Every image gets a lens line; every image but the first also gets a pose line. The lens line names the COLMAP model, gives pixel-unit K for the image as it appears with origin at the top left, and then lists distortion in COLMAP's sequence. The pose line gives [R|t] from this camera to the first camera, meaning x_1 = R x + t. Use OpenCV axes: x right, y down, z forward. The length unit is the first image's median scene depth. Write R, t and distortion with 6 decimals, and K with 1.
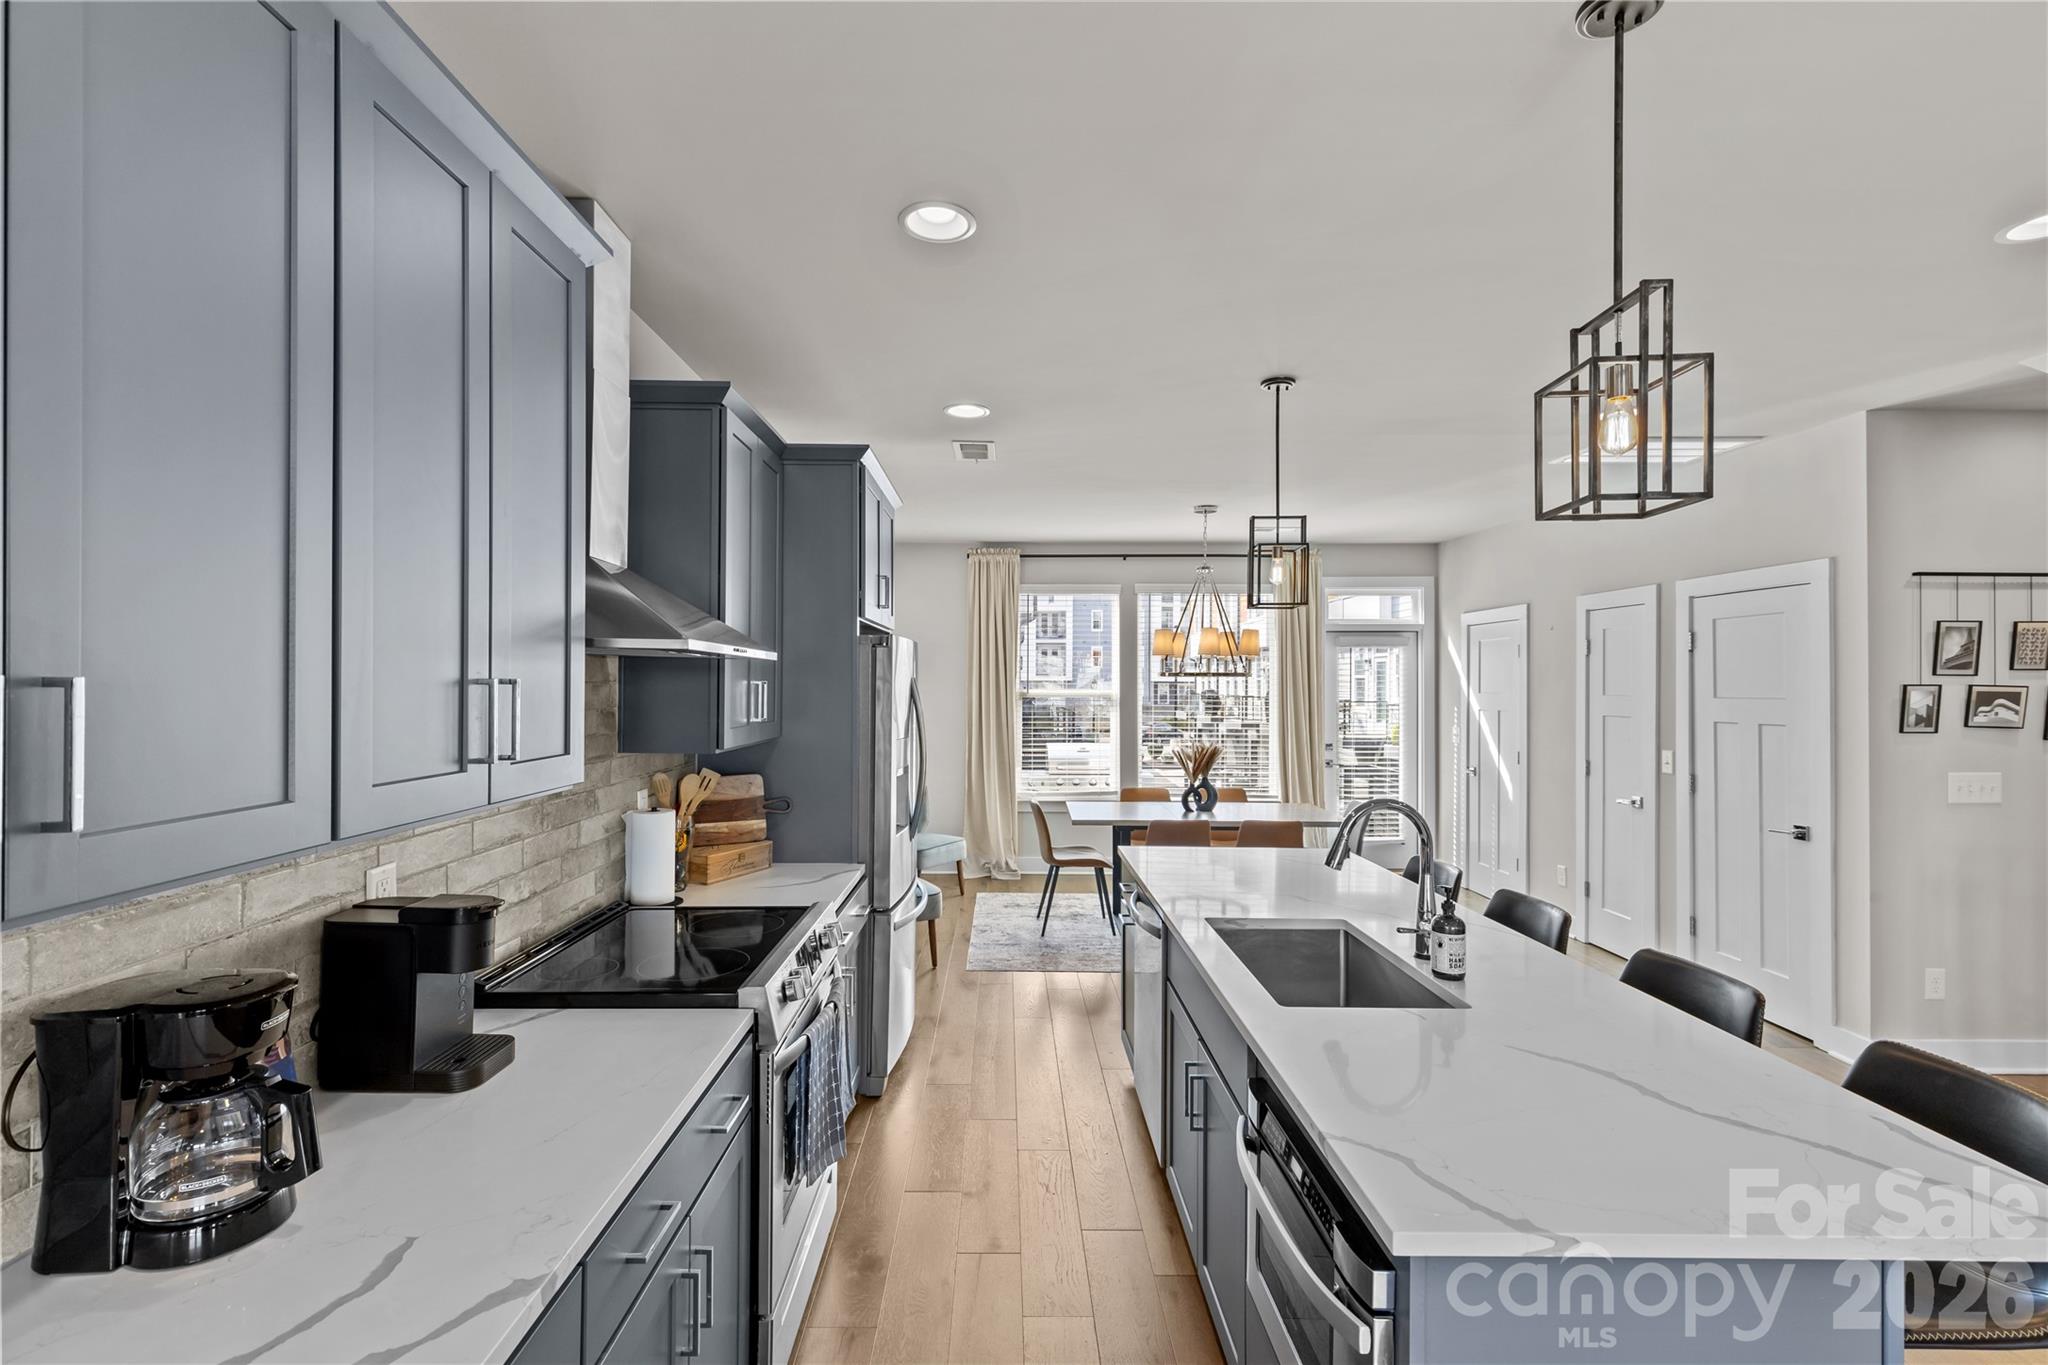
lens RADIAL K [[901.0, 0, 1014.0], [0, 901.0, 686.6], [0, 0, 1]] dist [0.000548, 0.000219]
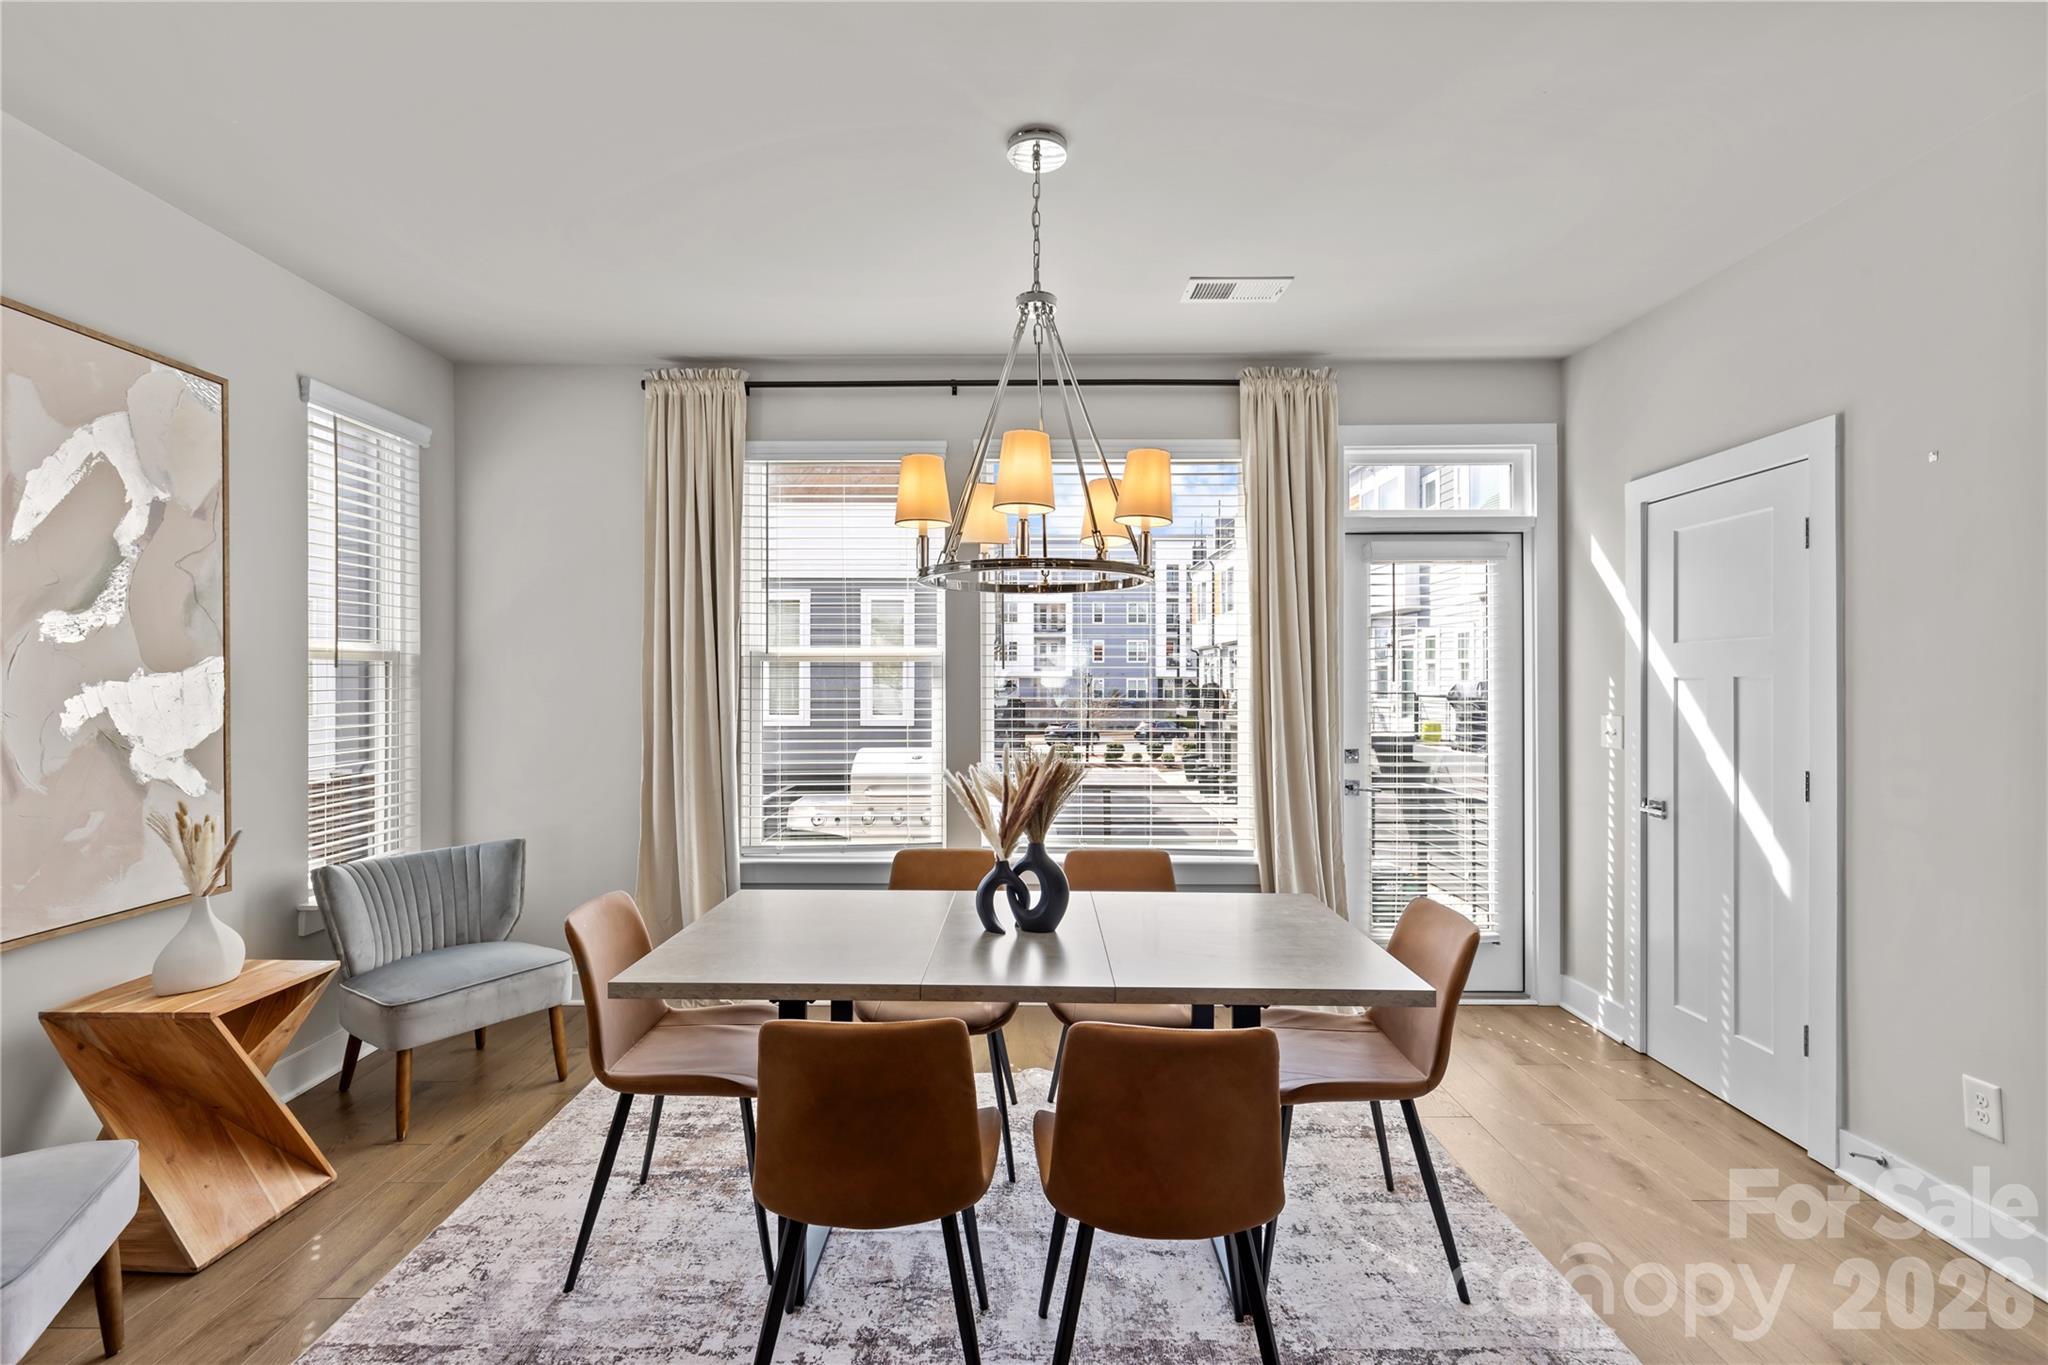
lens RADIAL K [[912.8, 0, 1013.6], [0, 912.8, 677.1], [0, 0, 1]] dist [-0.000072, 0.000196]
pose [[0.999958, -0.001979, -0.008958, 0.165581], [0.001903, 0.999962, -0.008486, 0.026878], [0.008975, 0.008469, 0.999924, 0.490180]]
